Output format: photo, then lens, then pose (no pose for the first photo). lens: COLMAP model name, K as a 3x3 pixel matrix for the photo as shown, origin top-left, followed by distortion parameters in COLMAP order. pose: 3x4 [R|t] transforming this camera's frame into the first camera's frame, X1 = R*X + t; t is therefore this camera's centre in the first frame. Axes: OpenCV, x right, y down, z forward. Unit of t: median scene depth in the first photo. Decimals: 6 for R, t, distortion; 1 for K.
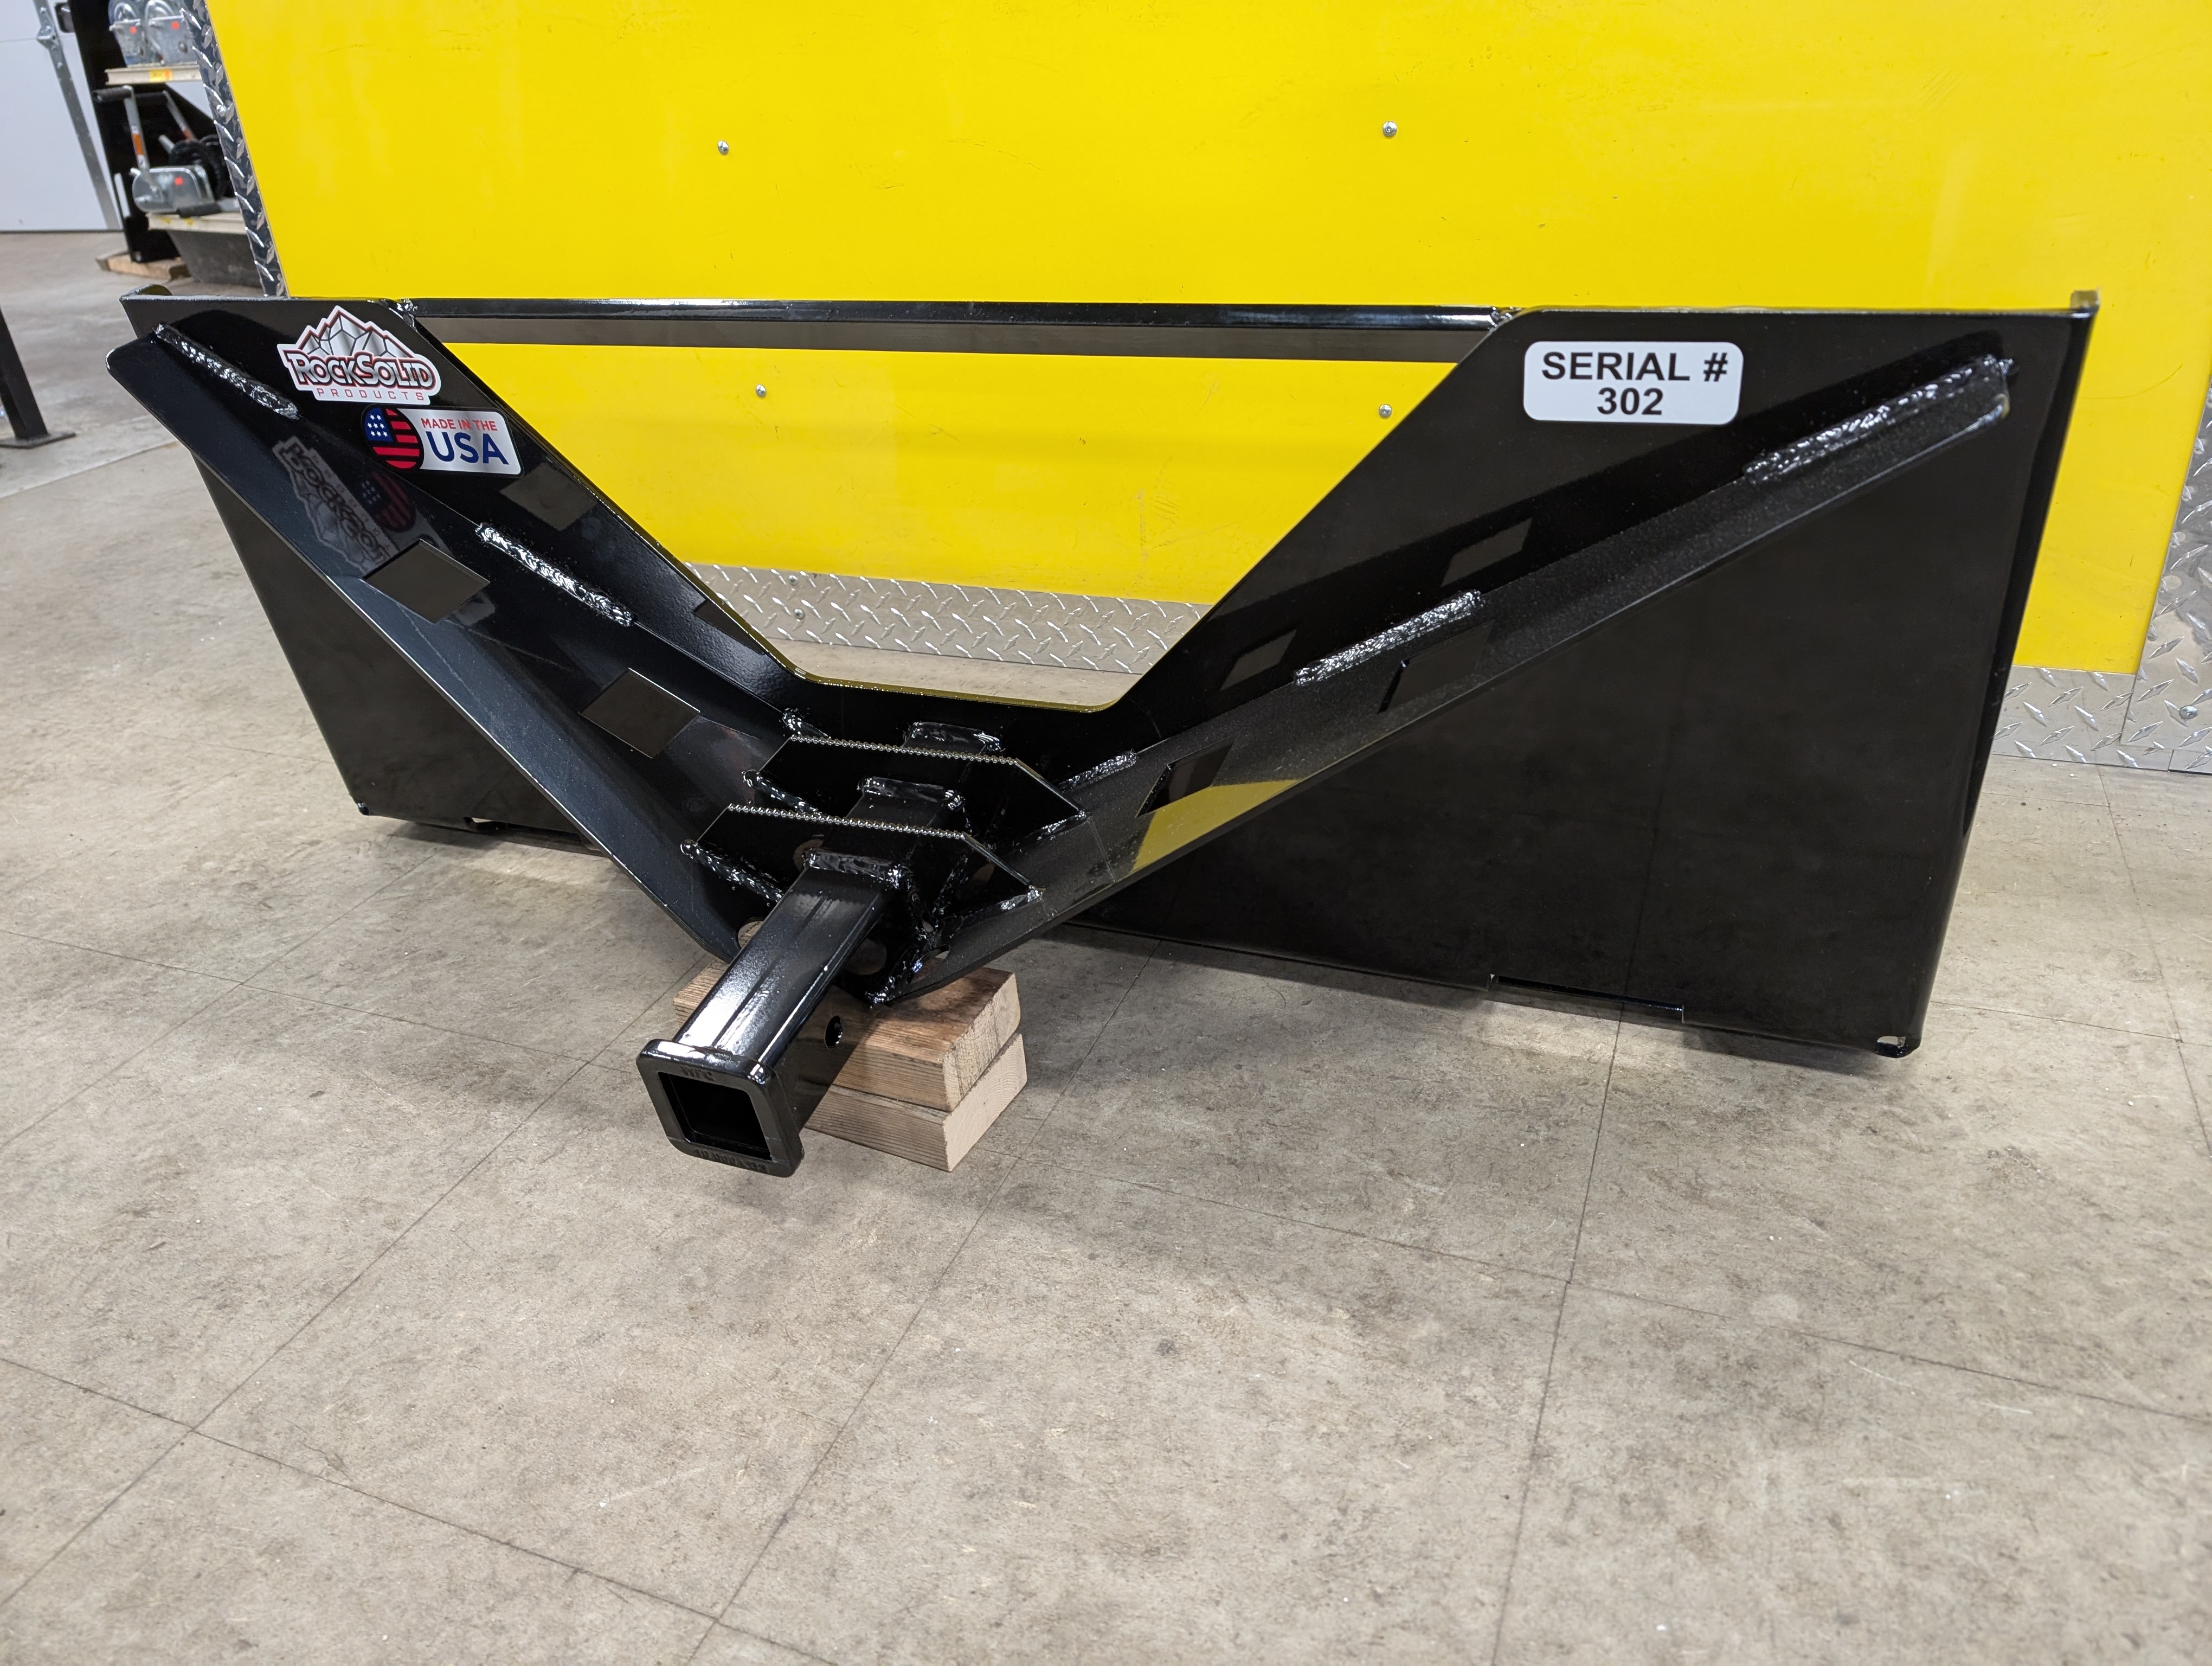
lens RADIAL K [[1680.6, 0, 1106.0], [0, 1680.6, 833.0], [0, 0, 1]] dist [0.008653, 0.011835]
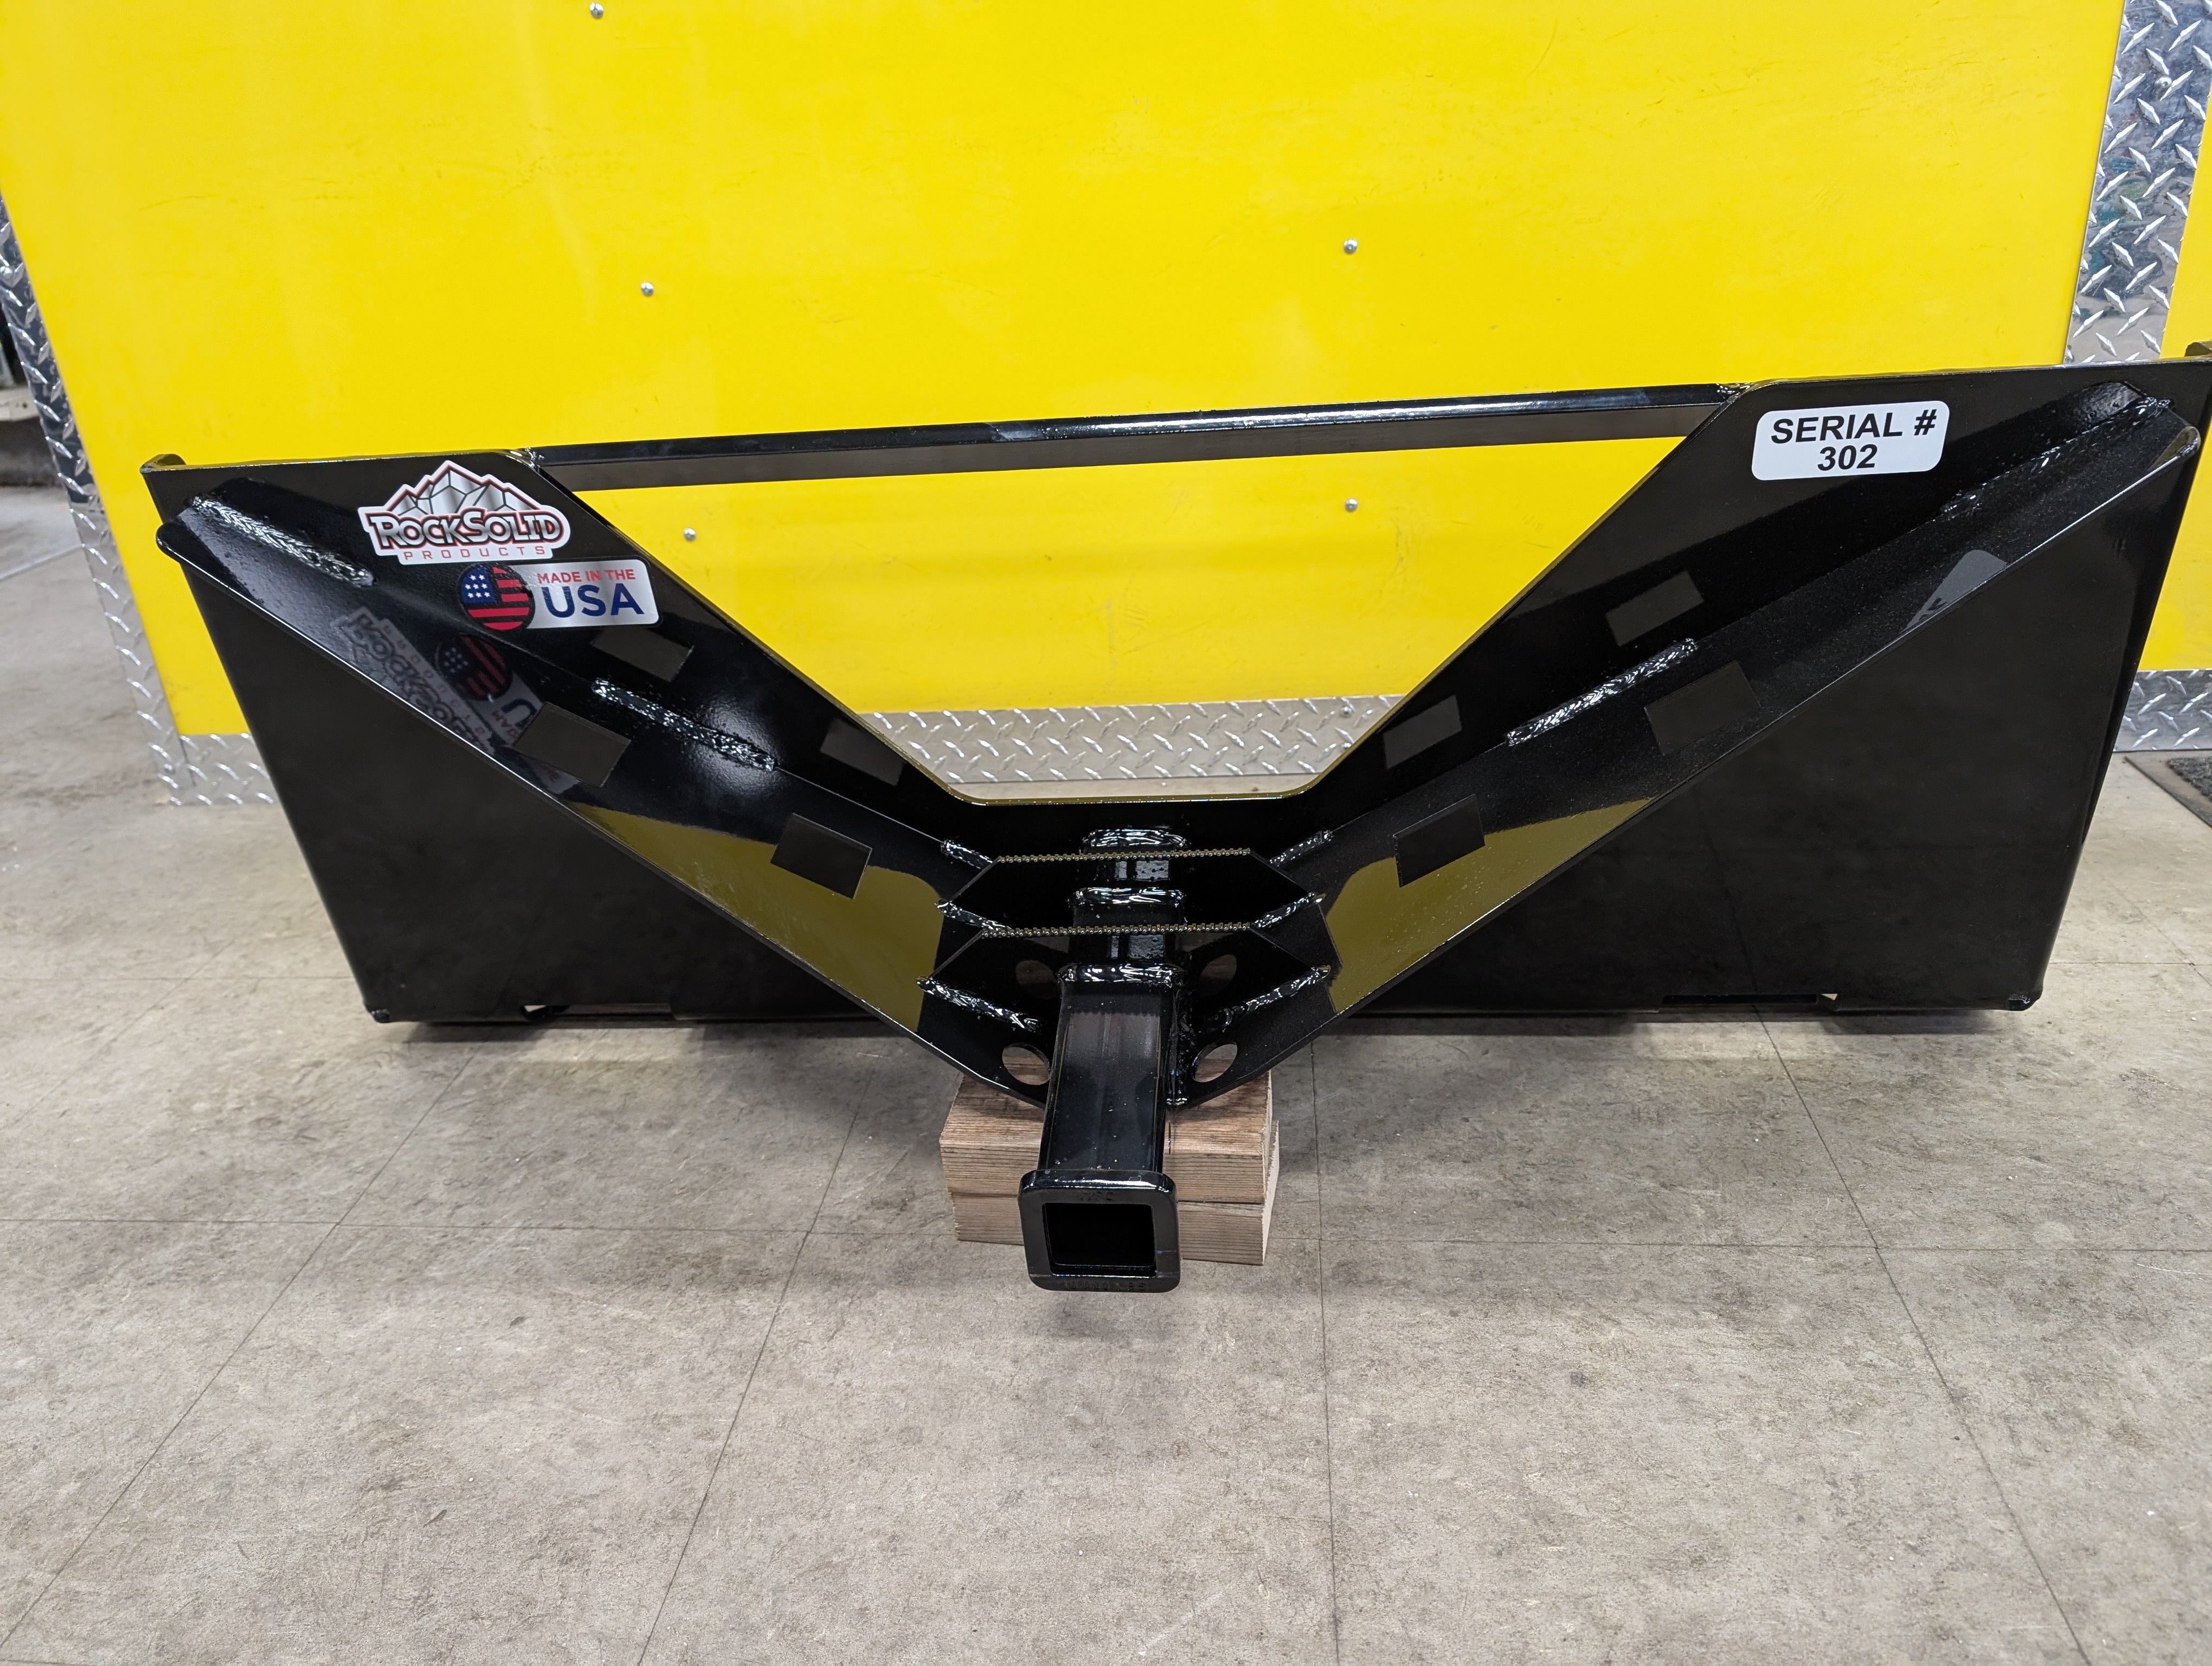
lens RADIAL K [[1681.8, 0, 1111.2], [0, 1681.8, 852.3], [0, 0, 1]] dist [0.009243, 0.000076]
pose [[0.957381, -0.123147, 0.261259, -0.457323], [0.139736, 0.989128, -0.045827, -0.008364], [-0.252775, 0.080381, 0.964180, 0.042492]]
